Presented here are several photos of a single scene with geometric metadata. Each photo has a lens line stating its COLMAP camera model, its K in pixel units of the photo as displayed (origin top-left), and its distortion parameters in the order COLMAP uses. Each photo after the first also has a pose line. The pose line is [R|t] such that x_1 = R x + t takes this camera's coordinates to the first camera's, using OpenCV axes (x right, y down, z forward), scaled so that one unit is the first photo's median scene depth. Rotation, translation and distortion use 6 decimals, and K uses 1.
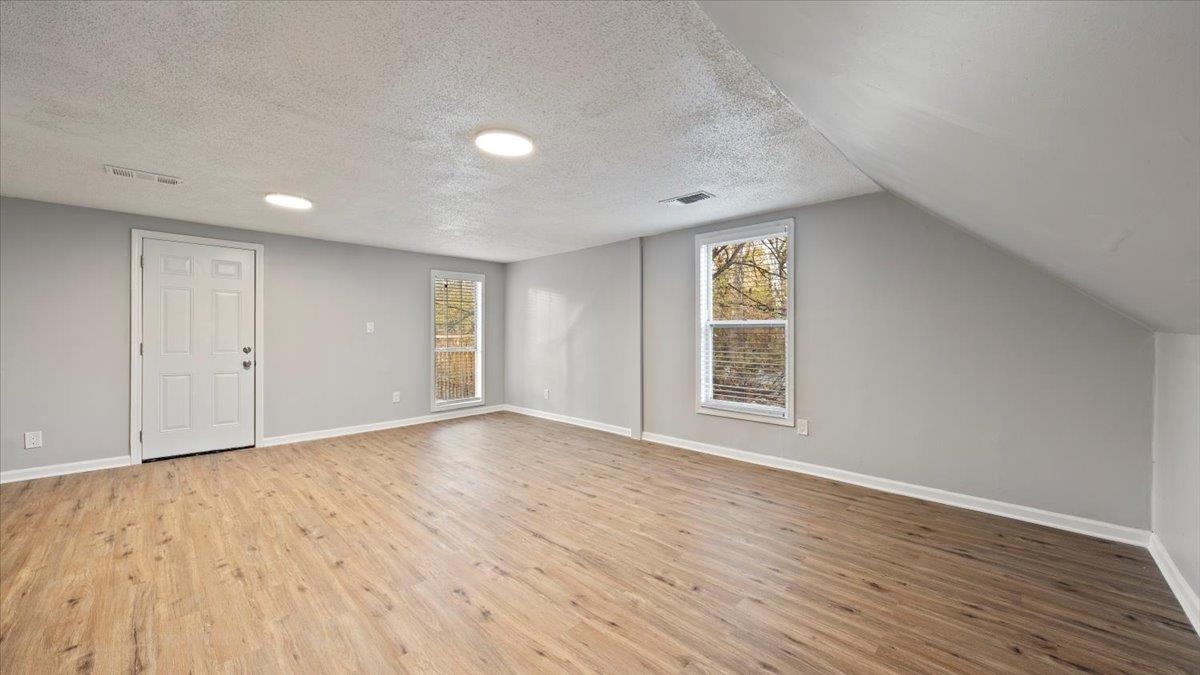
lens RADIAL K [[548.7, 0, 604.5], [0, 548.7, 336.5], [0, 0, 1]] dist [-0.000090, 0.000272]
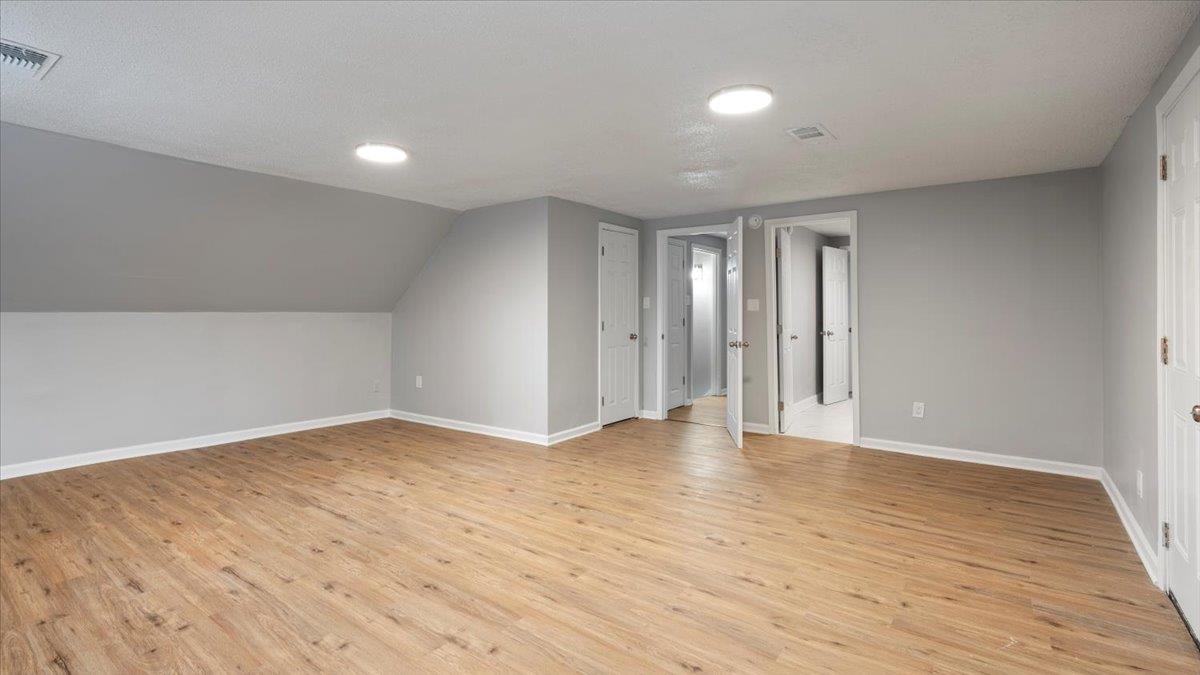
lens RADIAL K [[548.7, 0, 604.5], [0, 548.7, 336.5], [0, 0, 1]] dist [-0.000090, 0.000272]
pose [[-0.983087, 0.003264, -0.183111, -0.363712], [-0.006010, 0.998728, 0.050068, -0.018091], [0.183042, 0.050322, -0.981816, 1.816208]]
